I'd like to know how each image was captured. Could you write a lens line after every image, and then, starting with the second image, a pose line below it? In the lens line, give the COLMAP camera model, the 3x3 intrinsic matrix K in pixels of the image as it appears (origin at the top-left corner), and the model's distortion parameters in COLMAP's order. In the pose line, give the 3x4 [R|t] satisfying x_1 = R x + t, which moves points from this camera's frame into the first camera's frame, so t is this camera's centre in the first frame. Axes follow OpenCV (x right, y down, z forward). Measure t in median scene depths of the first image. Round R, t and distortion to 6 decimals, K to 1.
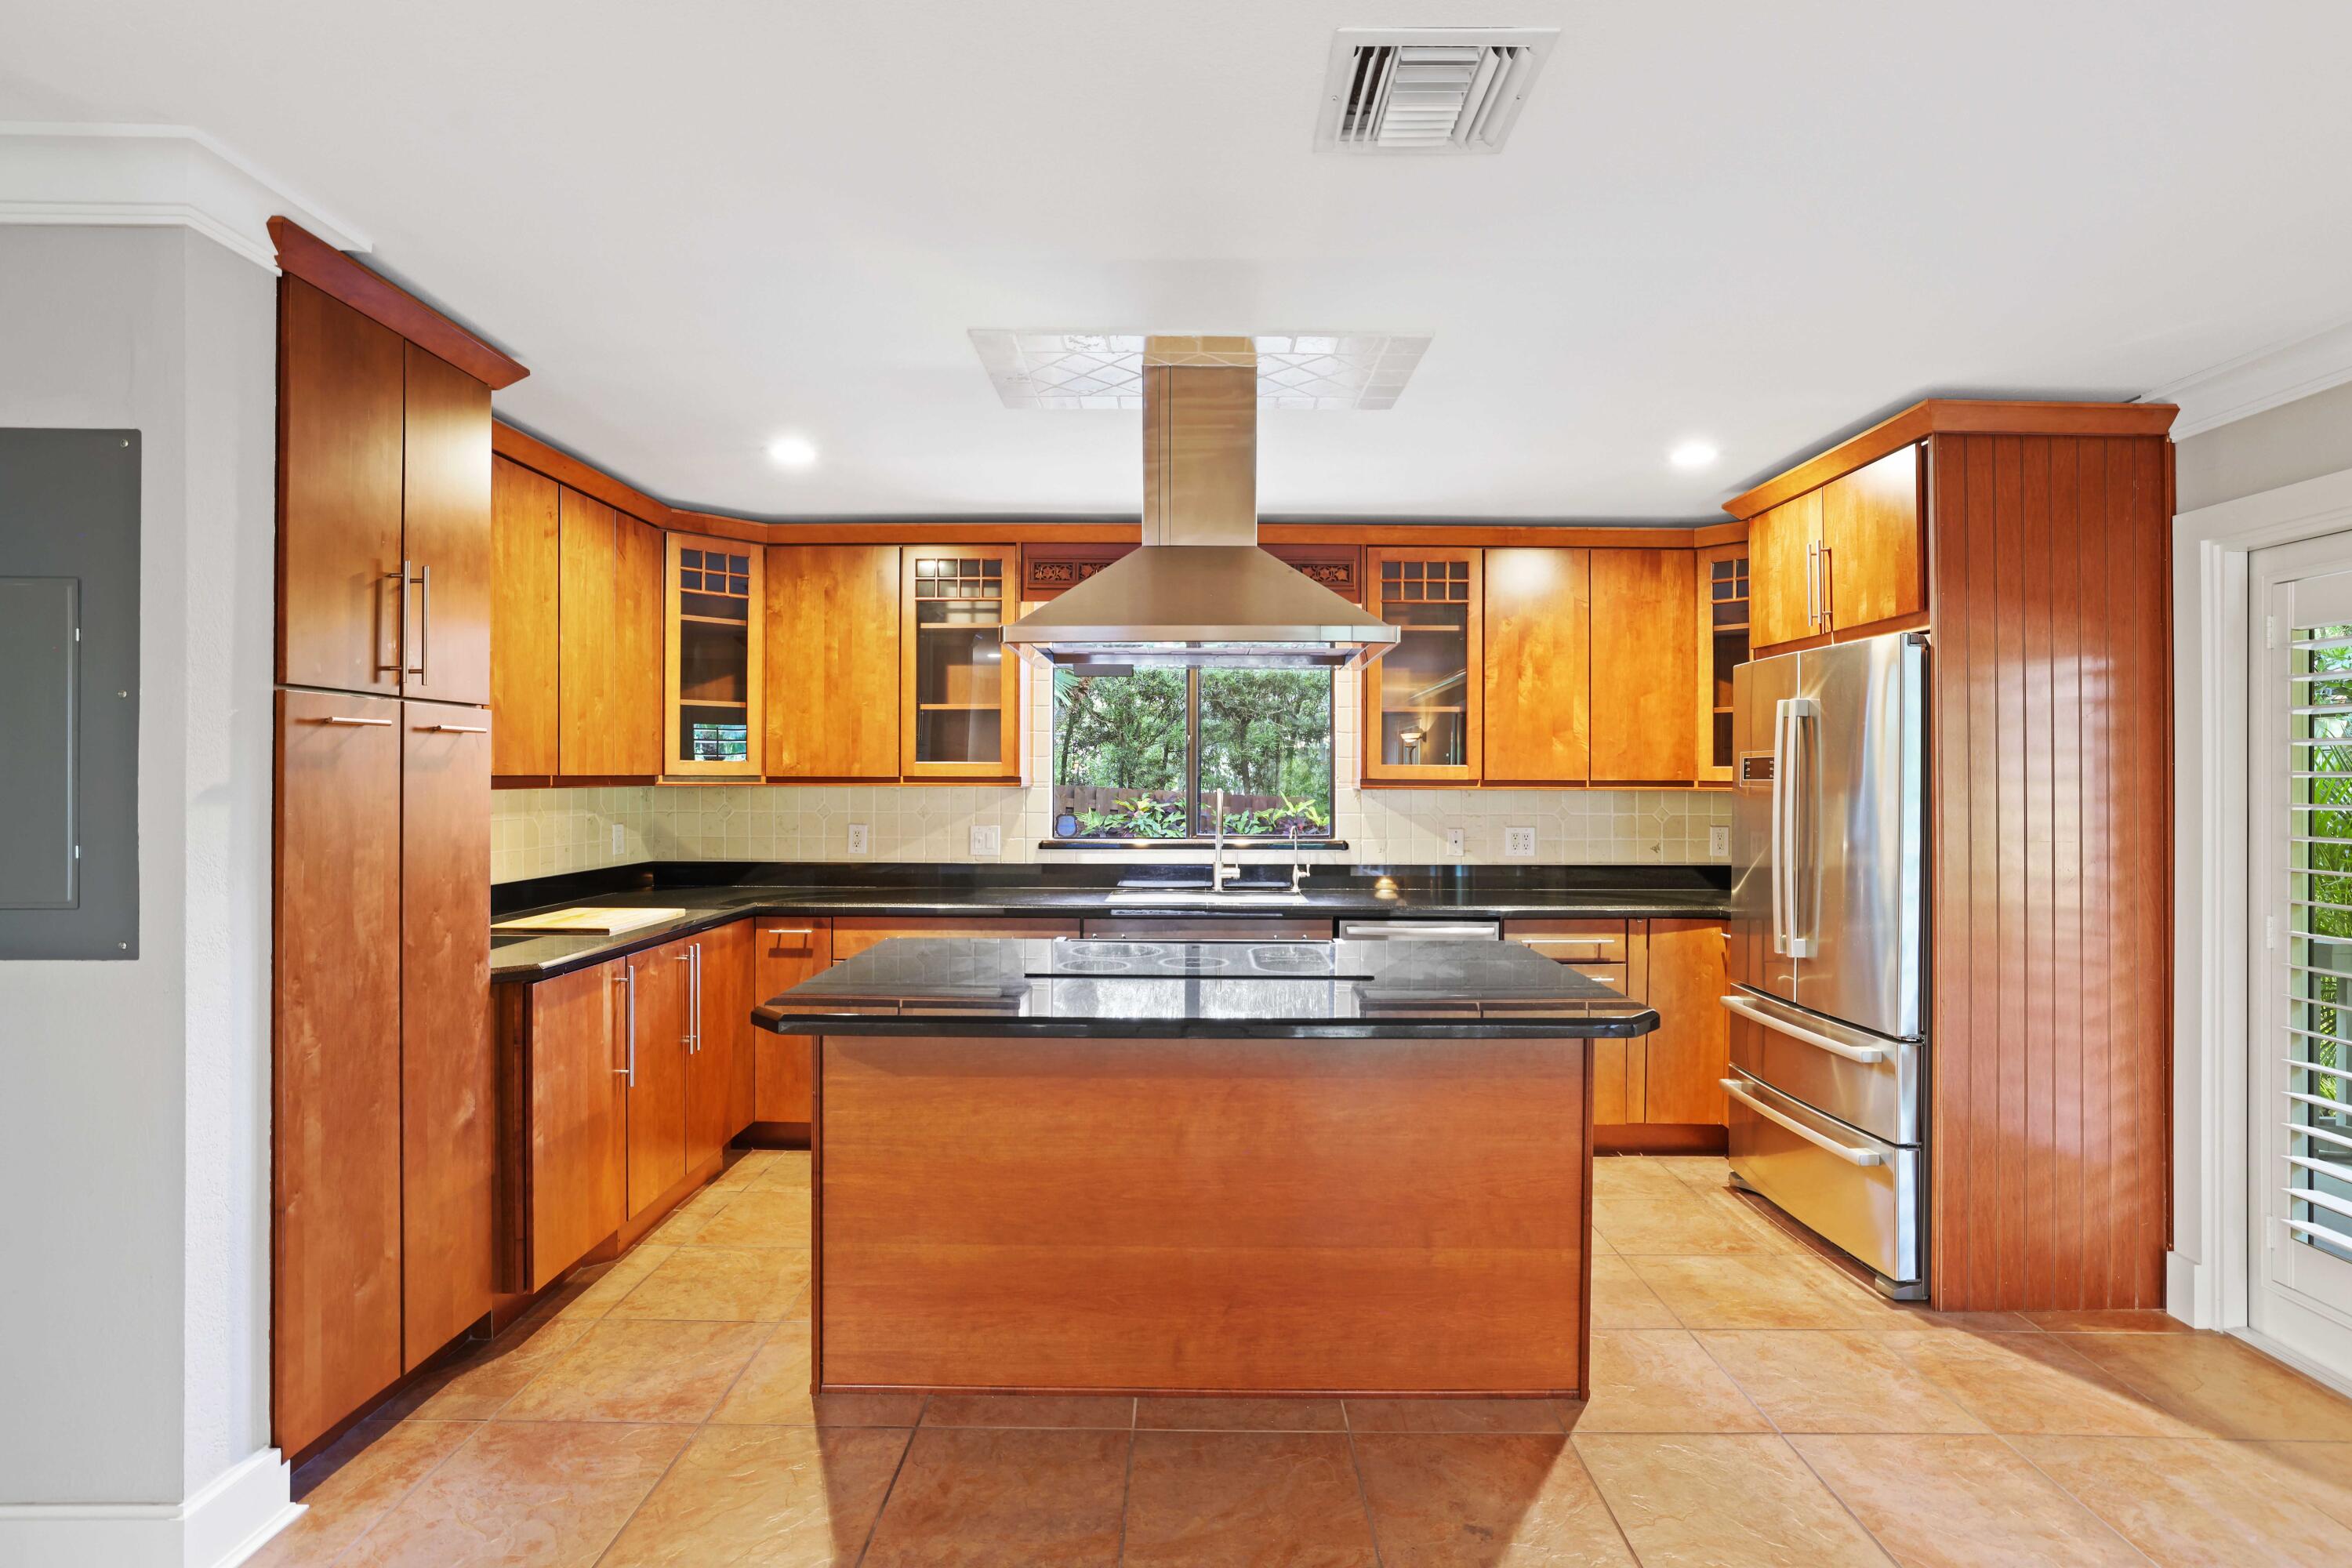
lens RADIAL K [[1154.5, 0, 1179.6], [0, 1154.5, 775.5], [0, 0, 1]] dist [-0.026317, 0.000944]
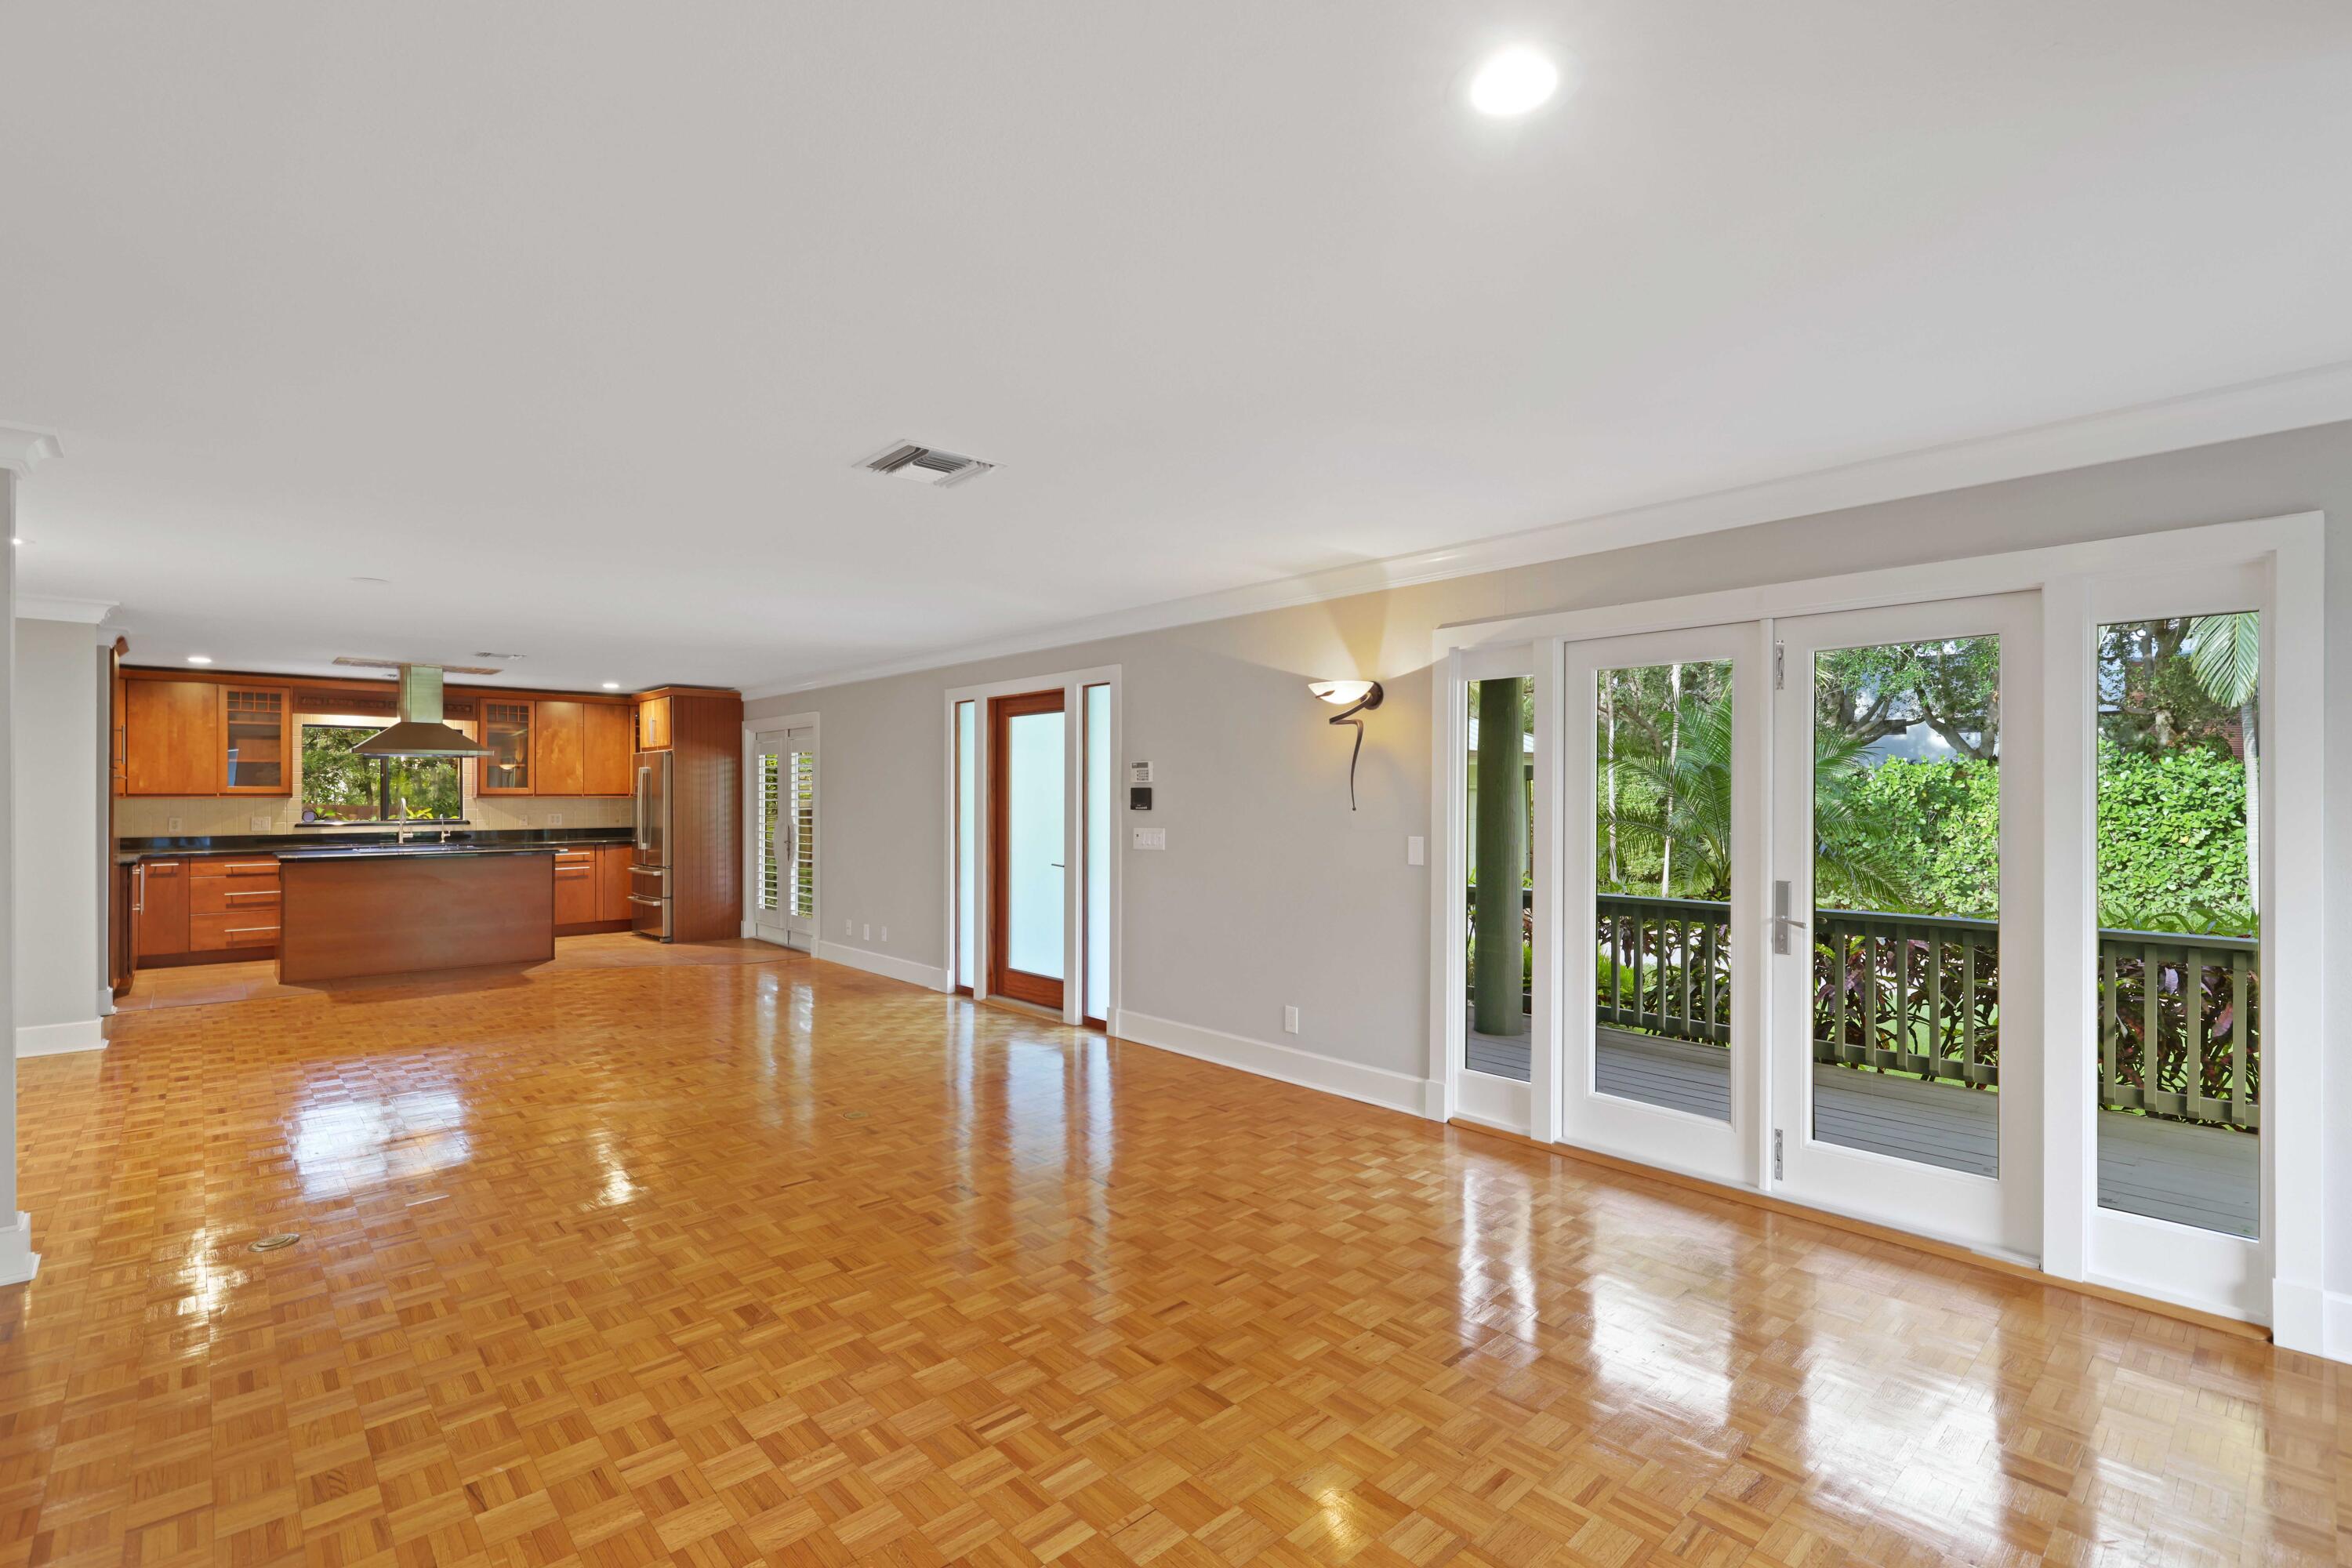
lens RADIAL K [[1111.5, 0, 1176.0], [0, 1111.5, 794.0], [0, 0, 1]] dist [0.030451, -0.000626]
pose [[0.746110, -0.003232, 0.665815, -0.320857], [0.001833, 0.999994, 0.002801, -0.000366], [-0.665820, -0.000869, 0.746112, -1.740762]]
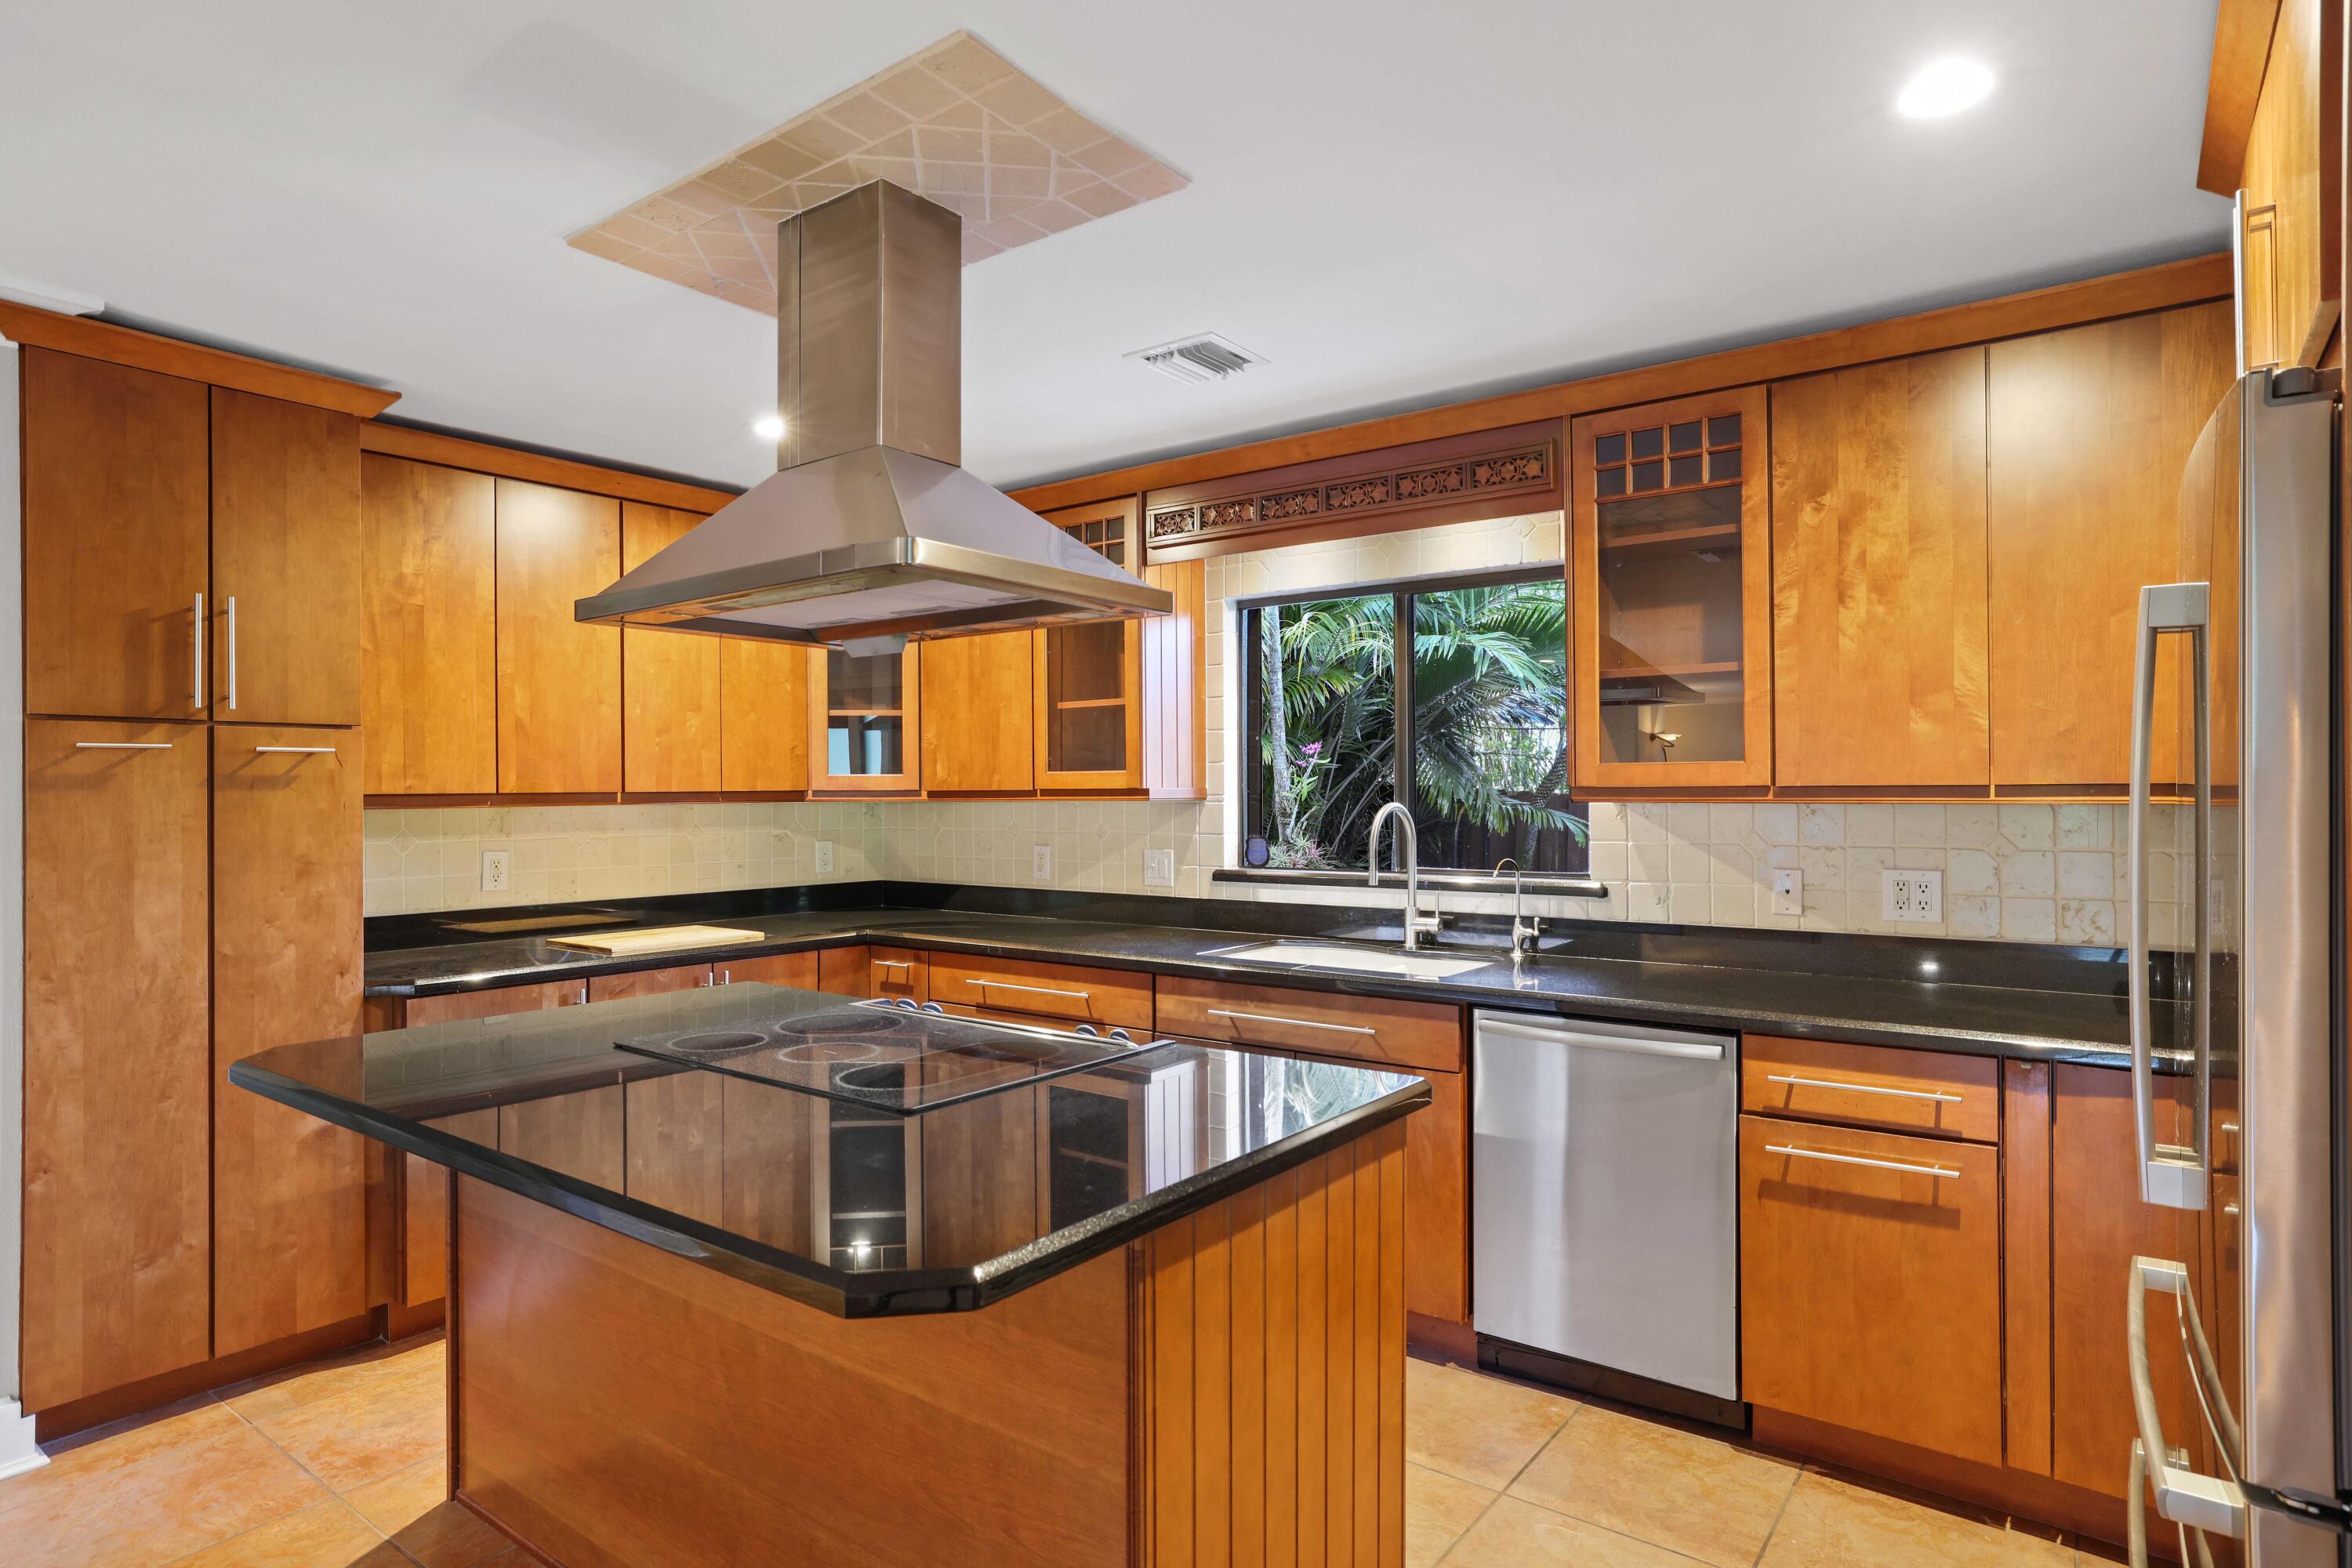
lens RADIAL K [[1273.8, 0, 1176.0], [0, 1273.8, 784.0], [0, 0, 1]] dist [-0.021526, 0.012985]
pose [[0.803007, -0.011487, -0.595859, 0.401756], [0.010447, 0.999932, -0.005198, 0.002930], [0.595879, -0.002051, 0.803072, 0.315075]]
